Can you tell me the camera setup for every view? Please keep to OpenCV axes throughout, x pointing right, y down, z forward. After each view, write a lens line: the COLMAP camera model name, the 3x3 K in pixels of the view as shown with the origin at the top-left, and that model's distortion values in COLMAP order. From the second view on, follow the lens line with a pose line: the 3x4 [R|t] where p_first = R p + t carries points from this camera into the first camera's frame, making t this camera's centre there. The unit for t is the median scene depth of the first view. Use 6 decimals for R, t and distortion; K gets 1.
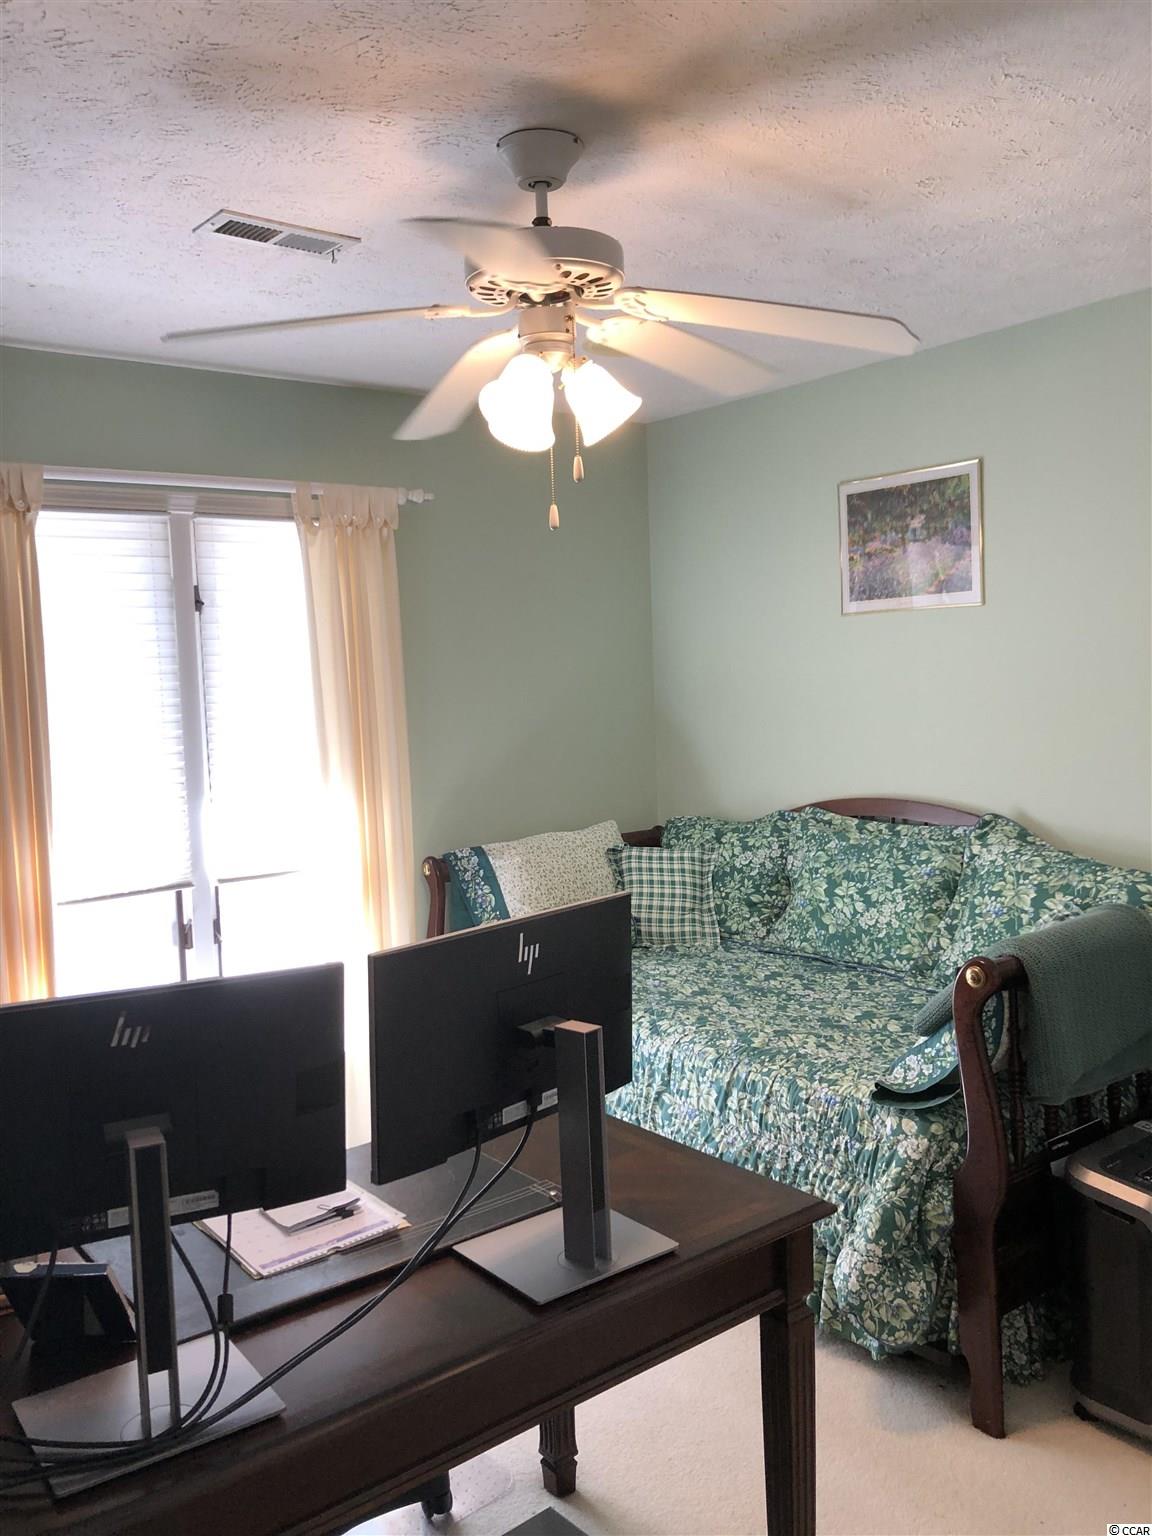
lens RADIAL K [[1260.7, 0, 575.8], [0, 1260.7, 765.9], [0, 0, 1]] dist [0.024462, -0.010517]
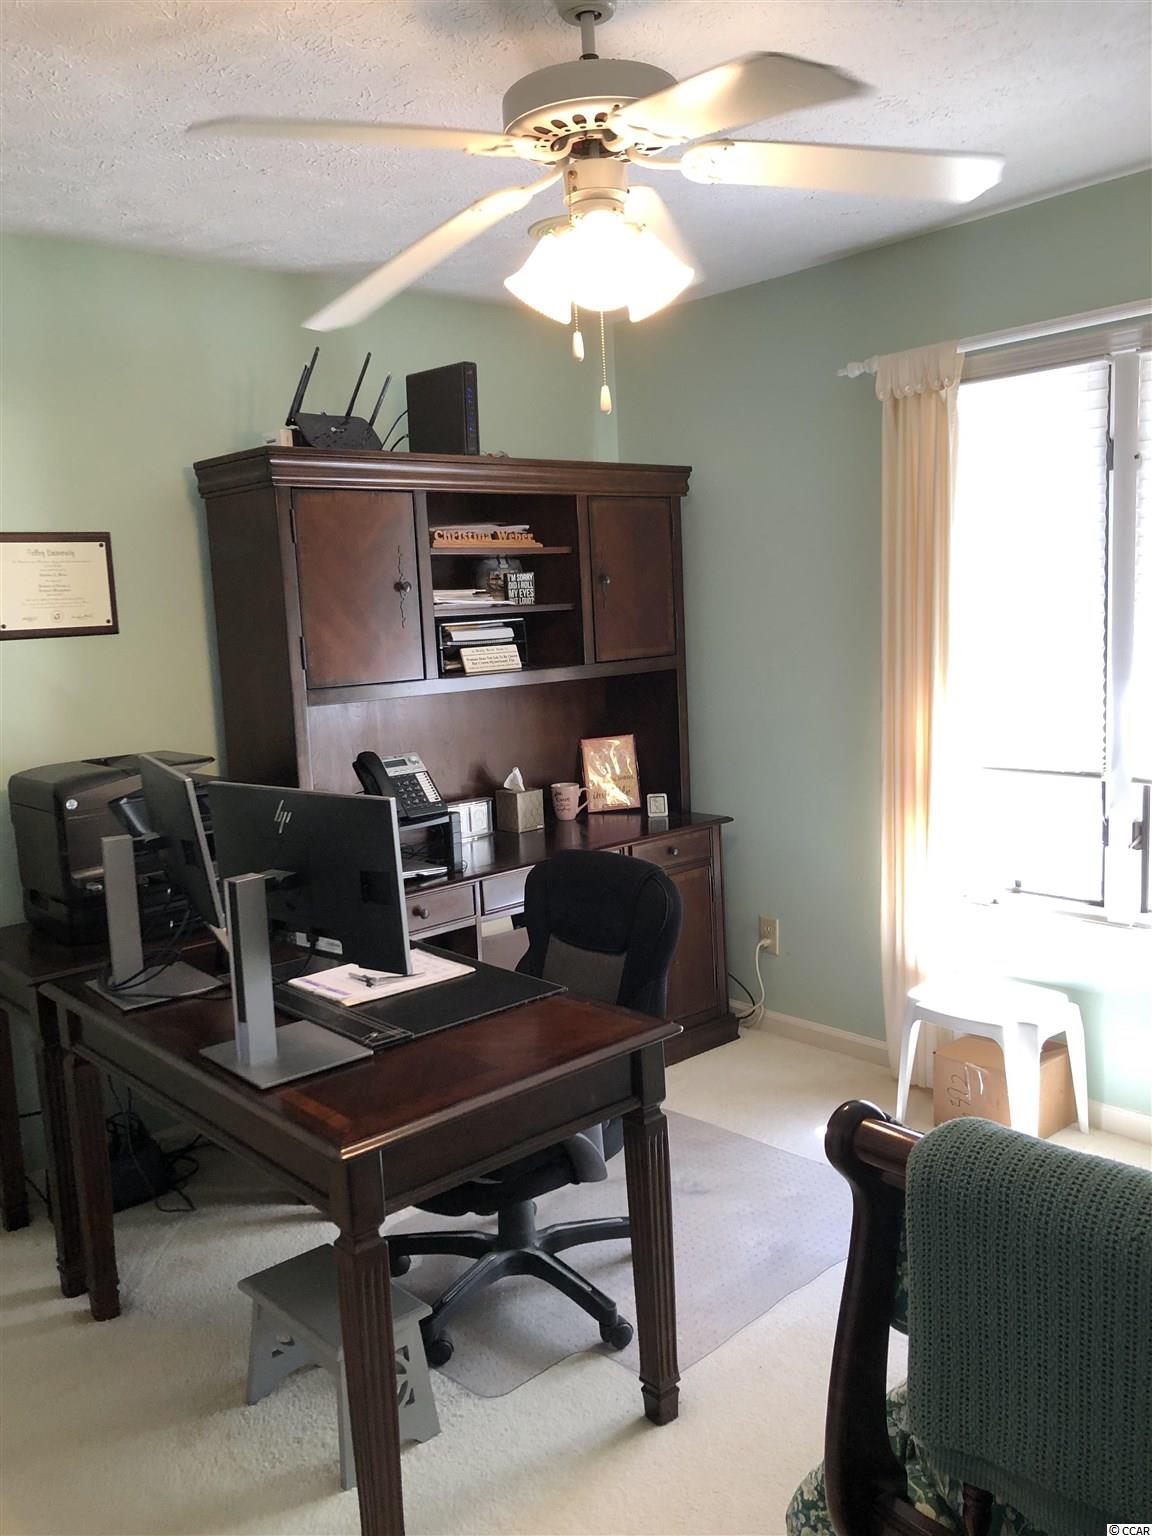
lens RADIAL K [[1260.7, 0, 576.1], [0, 1260.7, 768.7], [0, 0, 1]] dist [0.024462, -0.010517]
pose [[0.070268, 0.178288, -0.981466, 0.573801], [-0.031668, 0.983801, 0.176445, -0.060984], [0.997025, 0.018683, 0.074775, 0.571470]]
